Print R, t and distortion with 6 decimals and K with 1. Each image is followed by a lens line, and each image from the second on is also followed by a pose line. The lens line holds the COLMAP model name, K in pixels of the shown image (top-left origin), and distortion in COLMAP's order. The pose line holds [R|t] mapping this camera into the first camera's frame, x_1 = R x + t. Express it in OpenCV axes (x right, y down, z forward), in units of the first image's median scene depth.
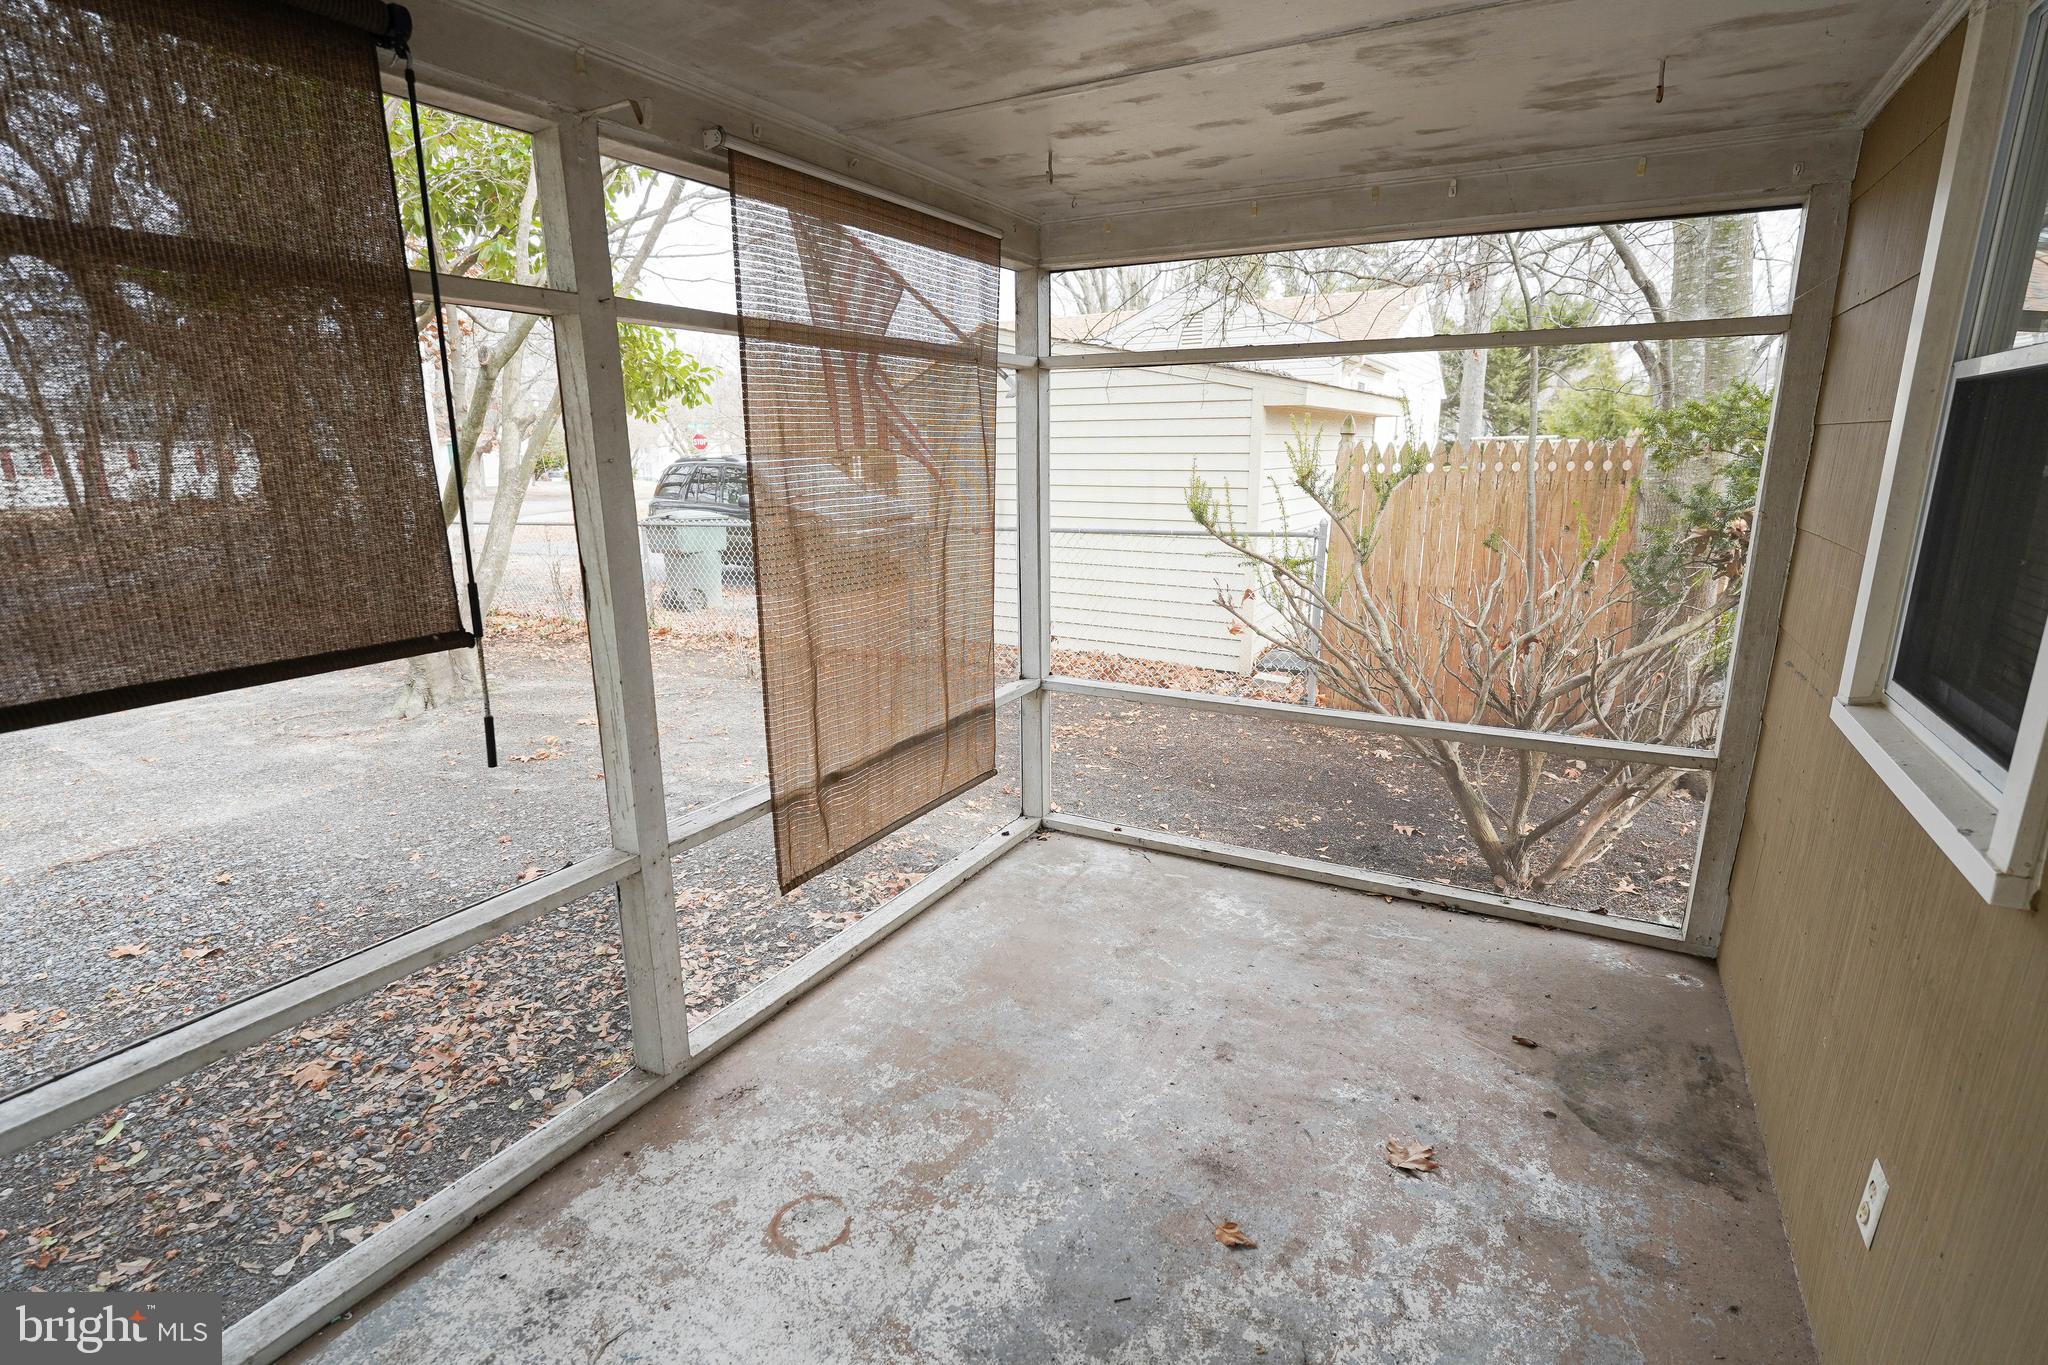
lens RADIAL K [[941.7, 0, 1022.8], [0, 941.7, 674.0], [0, 0, 1]] dist [-0.014892, 0.000625]
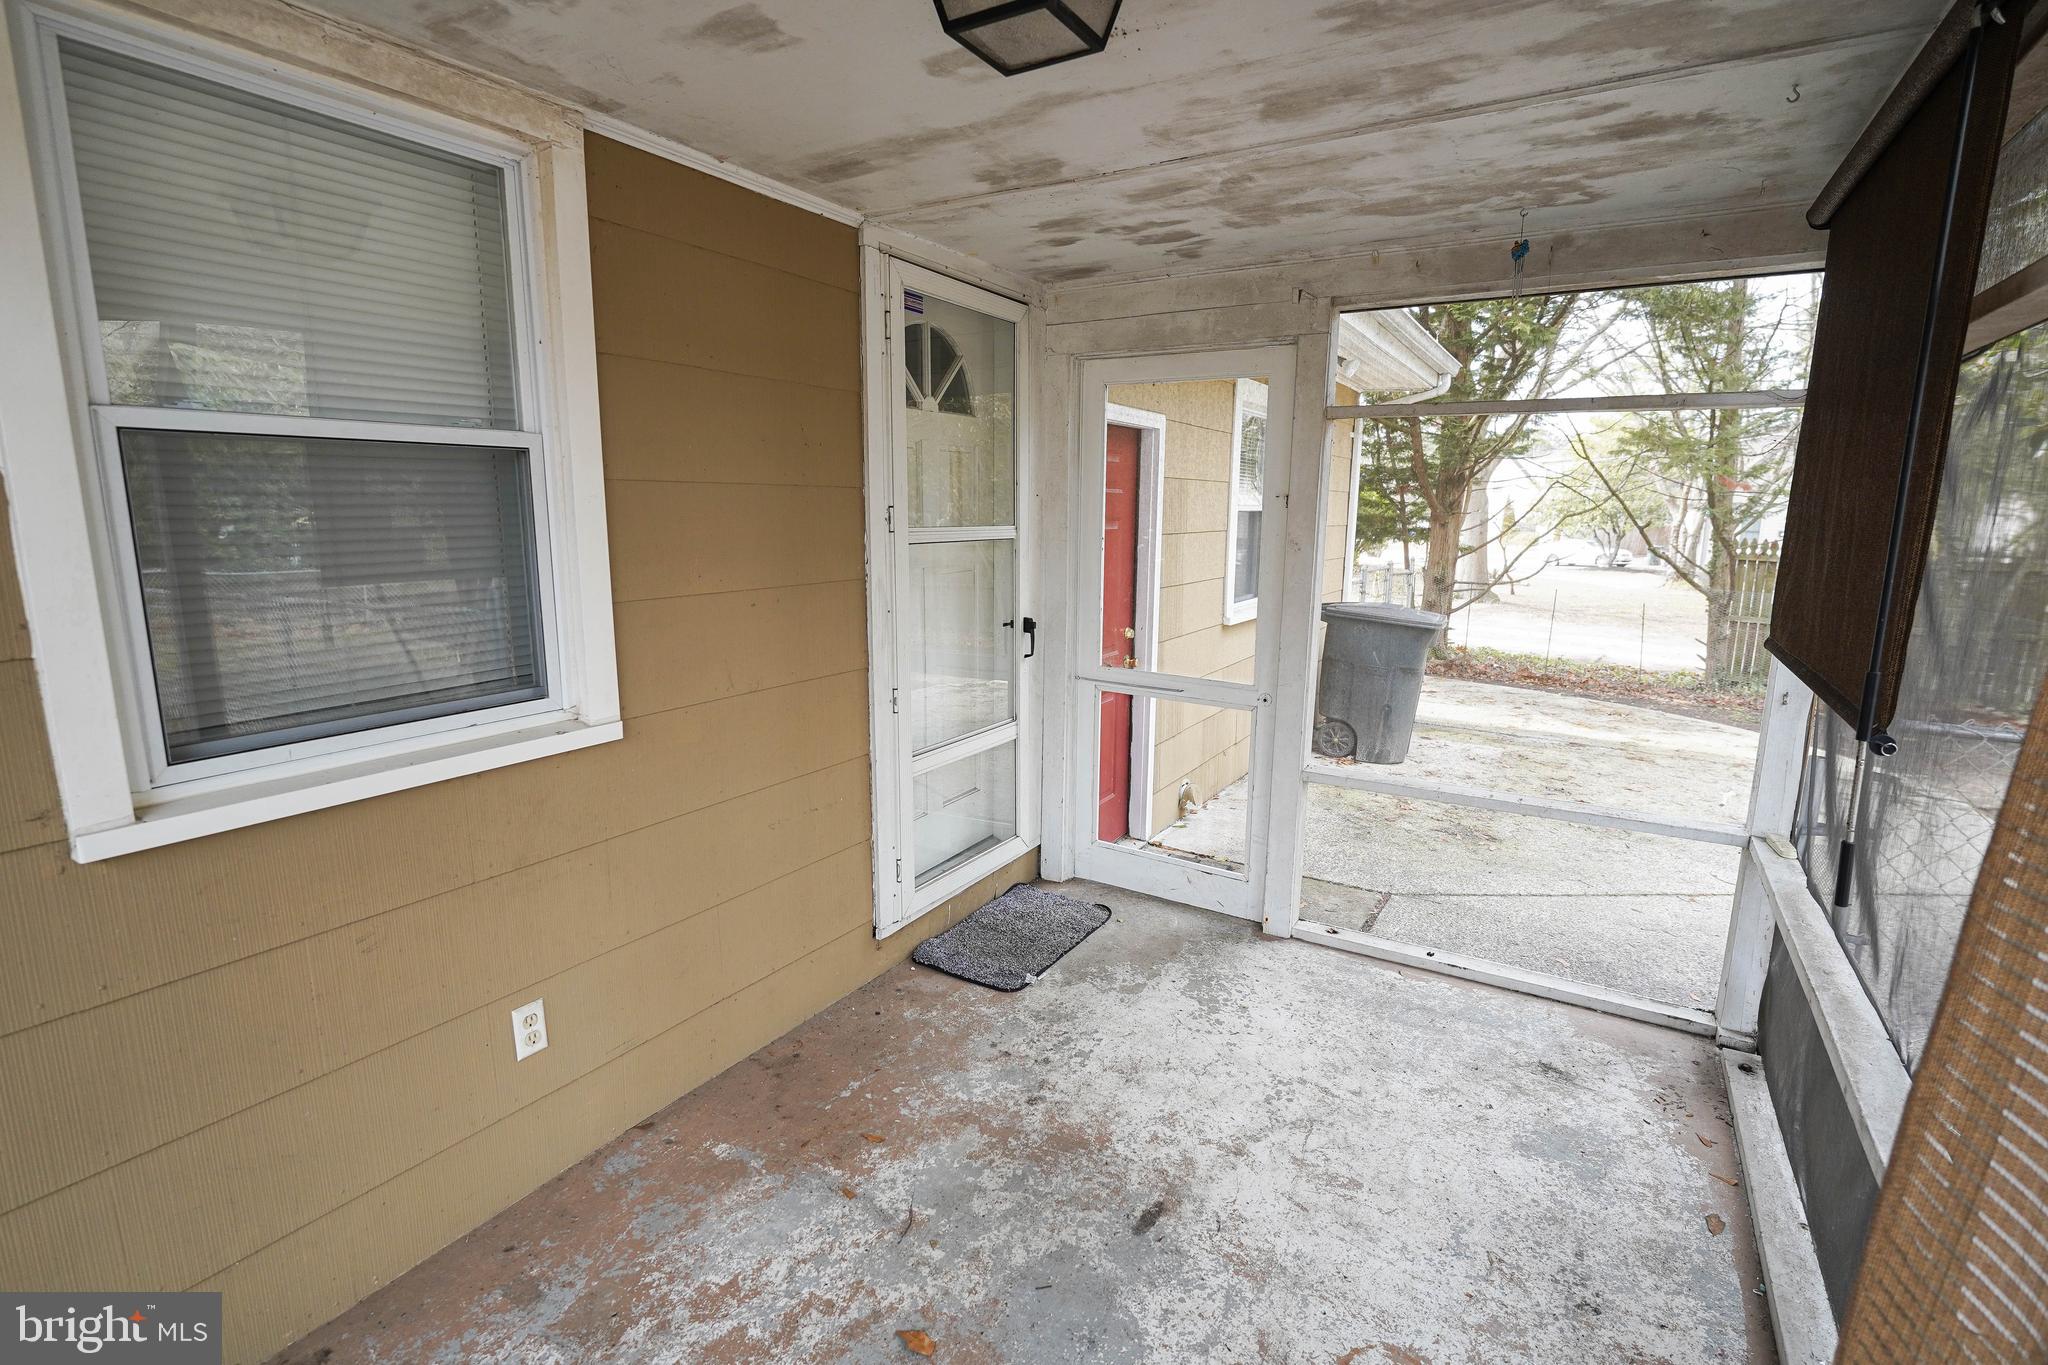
lens RADIAL K [[941.7, 0, 1027.3], [0, 941.7, 678.8], [0, 0, 1]] dist [-0.014892, 0.000625]
pose [[-0.999806, -0.003222, 0.019432, 0.105384], [0.005020, 0.912259, 0.409583, -0.401569], [-0.019046, 0.409601, -0.912066, 1.668774]]
